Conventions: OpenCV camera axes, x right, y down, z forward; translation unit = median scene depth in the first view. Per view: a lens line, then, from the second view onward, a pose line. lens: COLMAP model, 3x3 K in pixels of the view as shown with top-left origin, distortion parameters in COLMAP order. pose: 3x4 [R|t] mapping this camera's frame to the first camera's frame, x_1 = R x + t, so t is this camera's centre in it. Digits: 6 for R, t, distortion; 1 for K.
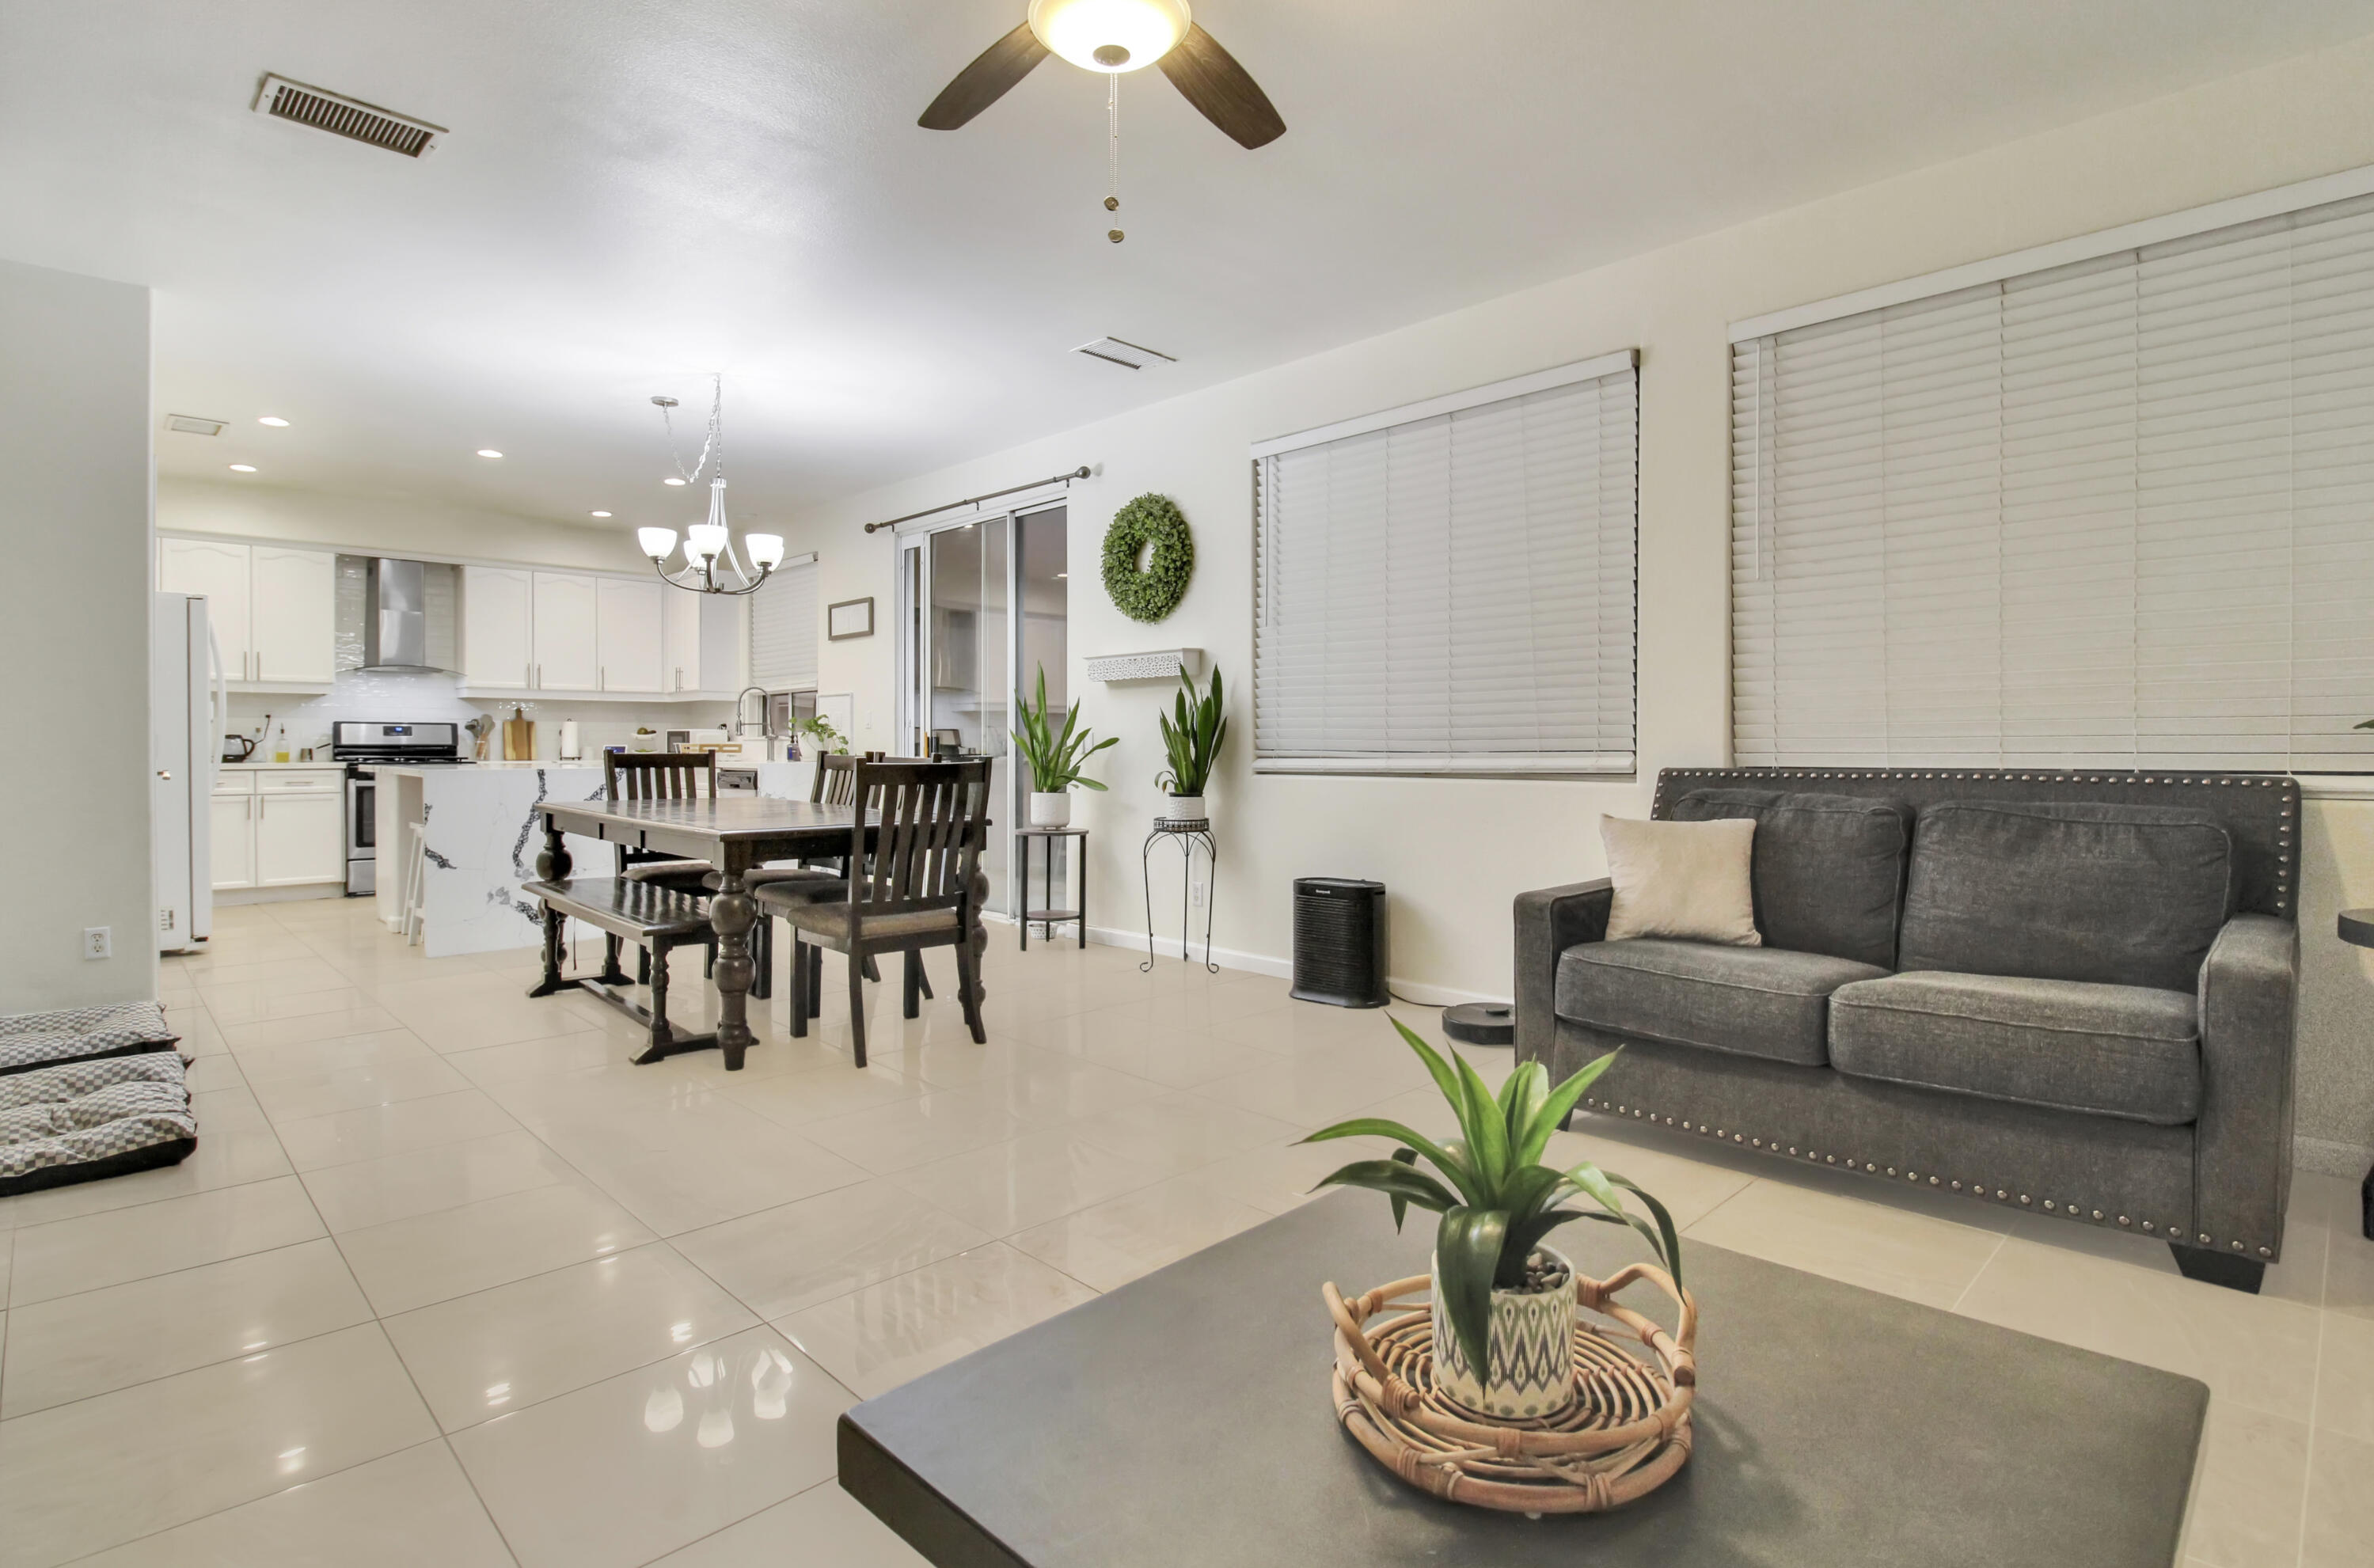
lens RADIAL K [[1171.2, 0, 1236.0], [0, 1171.2, 753.8], [0, 0, 1]] dist [-0.018819, -0.002343]
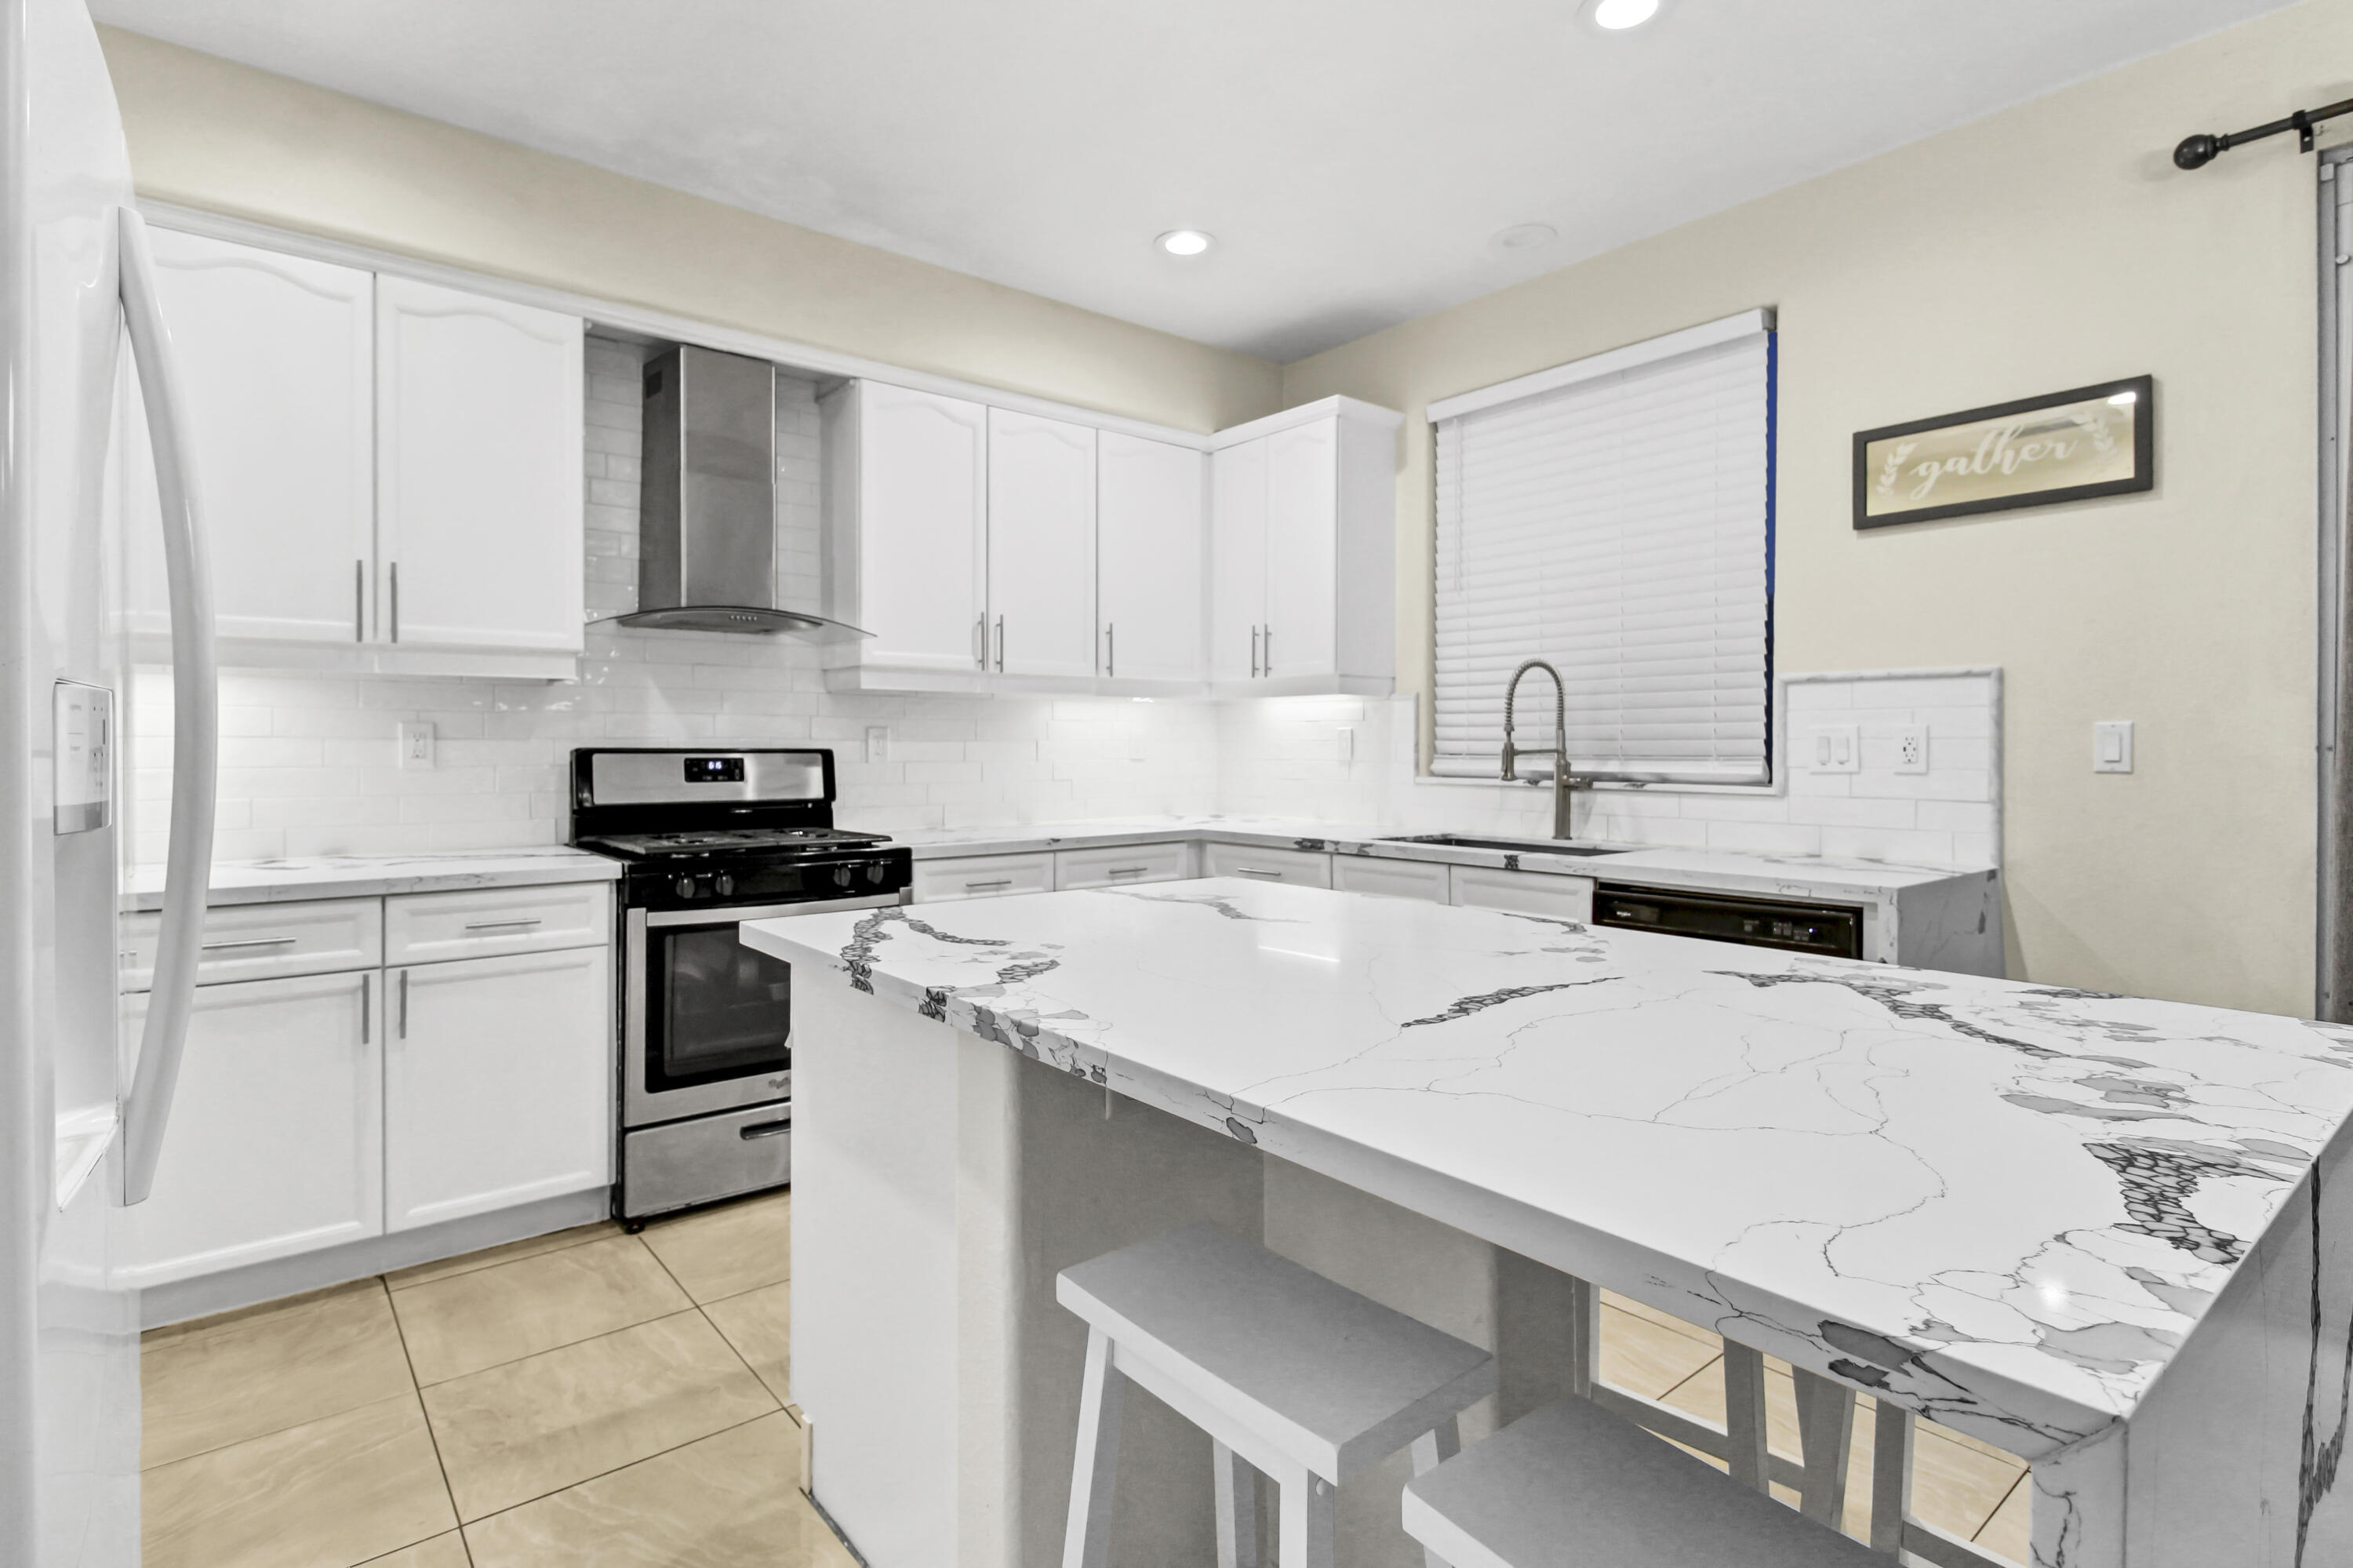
lens RADIAL K [[1160.4, 0, 1198.3], [0, 1160.4, 752.9], [0, 0, 1]] dist [0.000937, -0.005010]
pose [[0.994803, -0.000250, -0.101817, -0.714630], [0.000033, 0.999998, -0.002137, -0.035162], [0.101817, 0.002122, 0.994801, 0.847936]]
